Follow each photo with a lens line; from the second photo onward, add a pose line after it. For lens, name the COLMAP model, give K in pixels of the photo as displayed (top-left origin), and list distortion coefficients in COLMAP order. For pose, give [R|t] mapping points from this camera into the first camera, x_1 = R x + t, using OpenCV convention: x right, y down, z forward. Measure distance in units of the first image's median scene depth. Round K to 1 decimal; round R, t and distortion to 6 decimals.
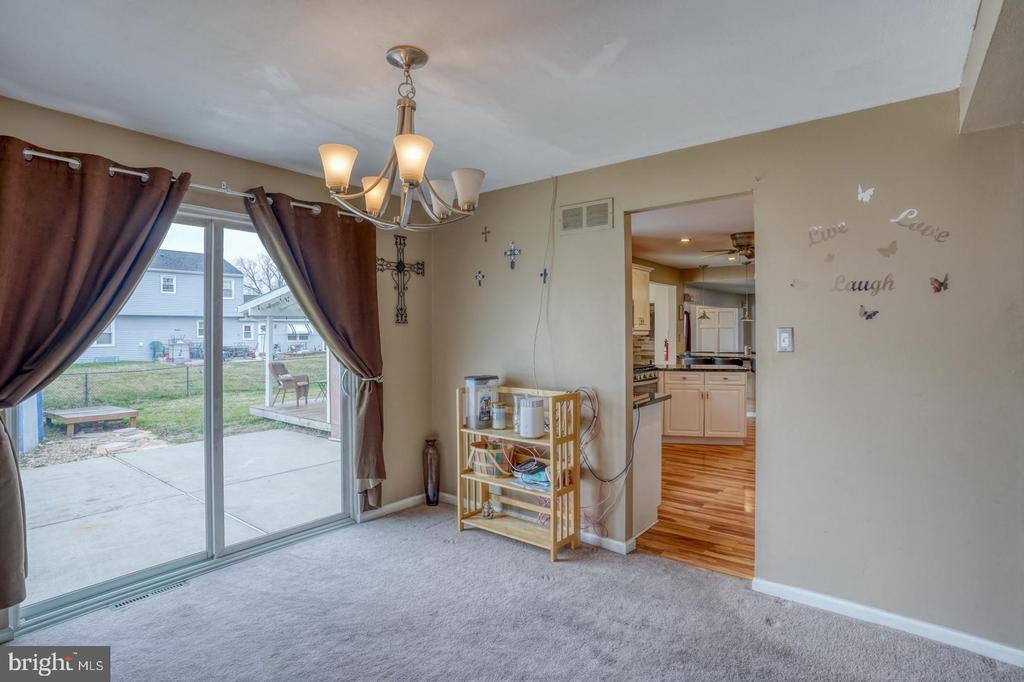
lens RADIAL K [[514.5, 0, 507.2], [0, 514.5, 335.2], [0, 0, 1]] dist [-0.062063, 0.016647]
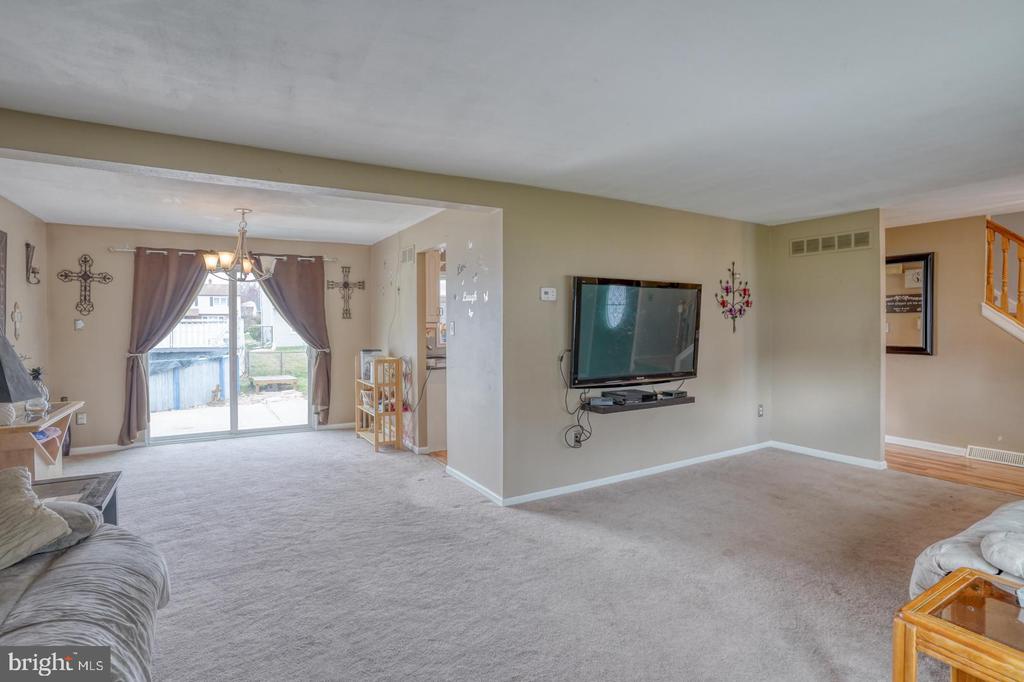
lens RADIAL K [[514.5, 0, 503.1], [0, 514.5, 336.0], [0, 0, 1]] dist [-0.062063, 0.016647]
pose [[0.932826, 0.007769, -0.360243, 0.995349], [-0.000955, 0.999817, 0.019090, 0.002206], [0.360326, -0.017464, 0.932663, -0.439637]]
